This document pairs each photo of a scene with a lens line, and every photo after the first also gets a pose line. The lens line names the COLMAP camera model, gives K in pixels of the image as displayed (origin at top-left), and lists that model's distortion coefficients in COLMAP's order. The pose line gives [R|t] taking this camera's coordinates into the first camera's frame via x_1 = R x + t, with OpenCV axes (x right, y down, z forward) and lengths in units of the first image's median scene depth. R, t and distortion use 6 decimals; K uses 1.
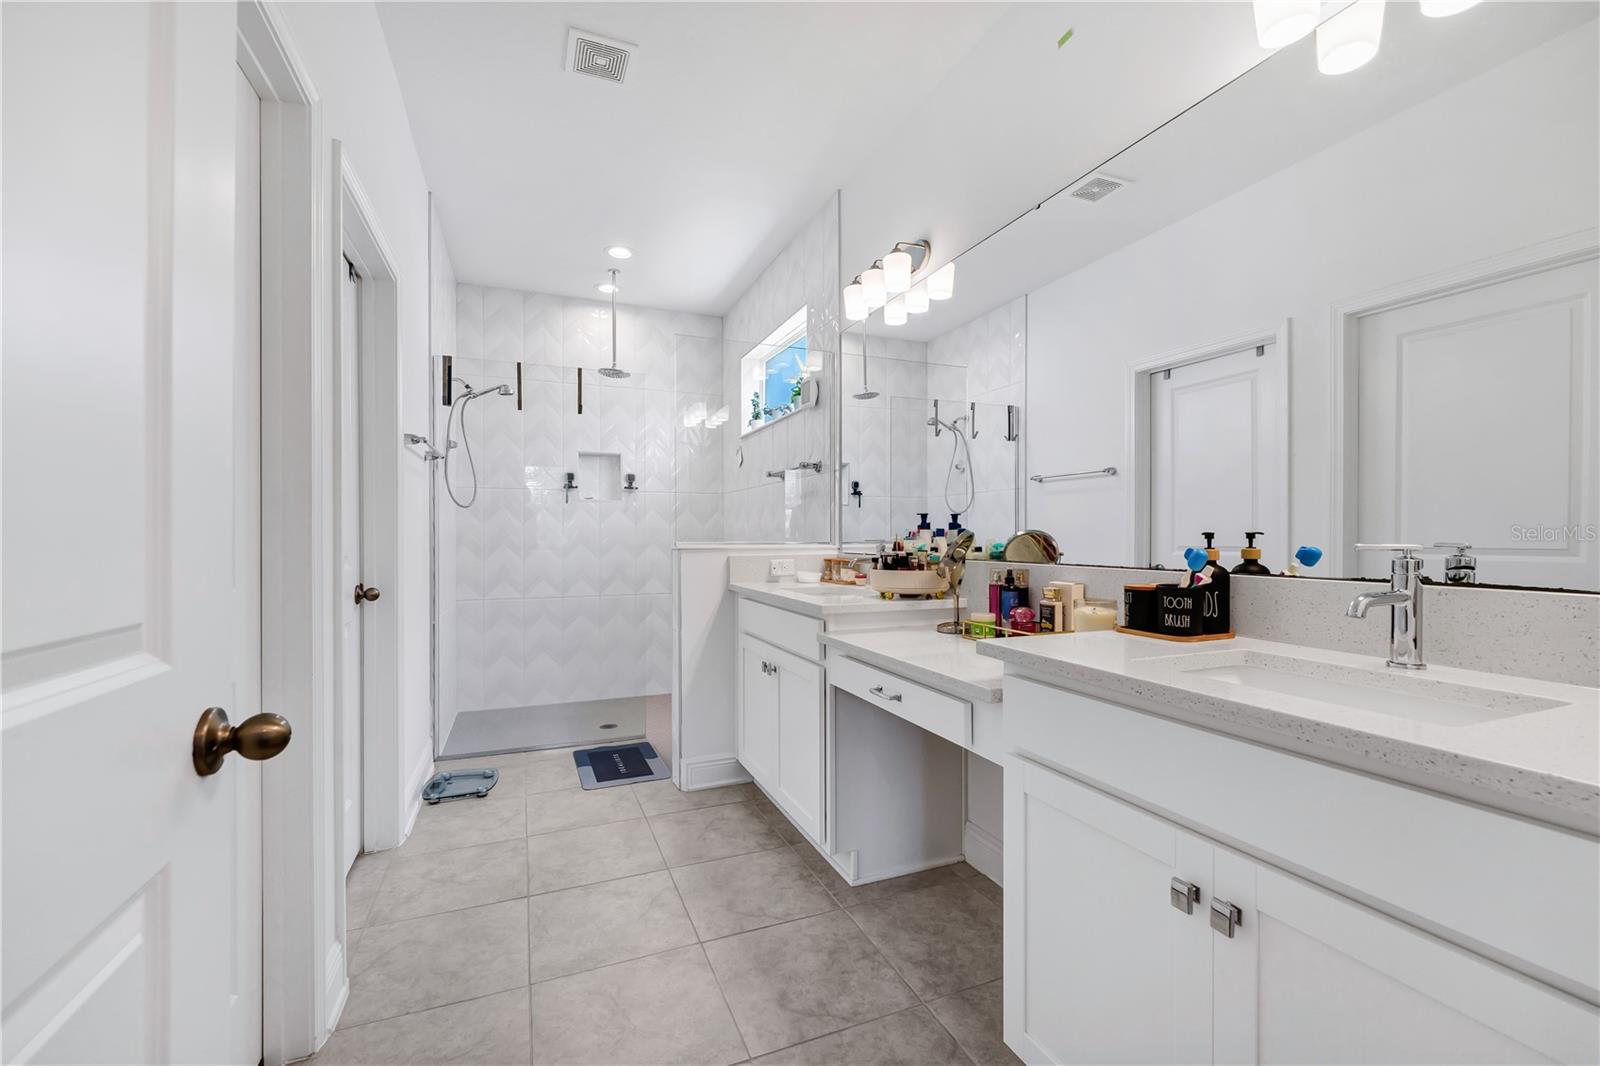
lens RADIAL K [[671.3, 0, 798.8], [0, 671.3, 536.3], [0, 0, 1]] dist [0.000993, -0.000085]
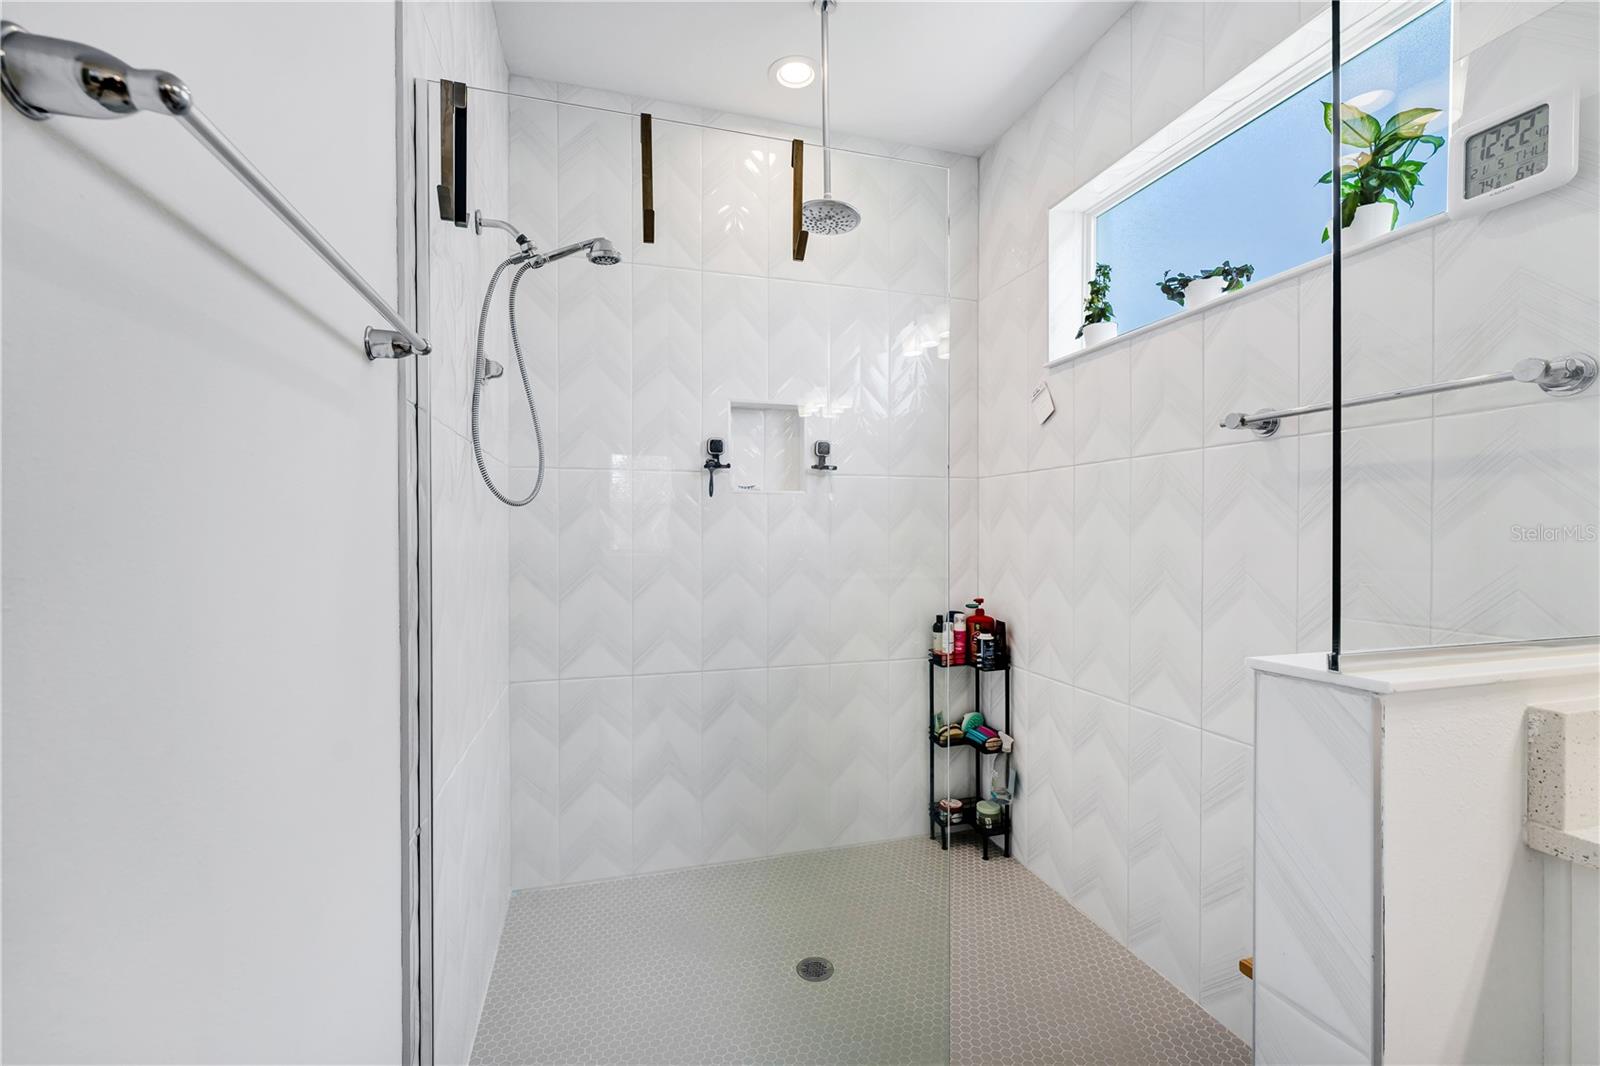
lens RADIAL K [[638.8, 0, 800.0], [0, 638.8, 533.0], [0, 0, 1]] dist [-0.020190, 0.000002]
pose [[0.996226, -0.000612, -0.086795, -0.229256], [0.001120, 0.999983, 0.005794, -0.023181], [0.086790, -0.005869, 0.996209, 0.500968]]
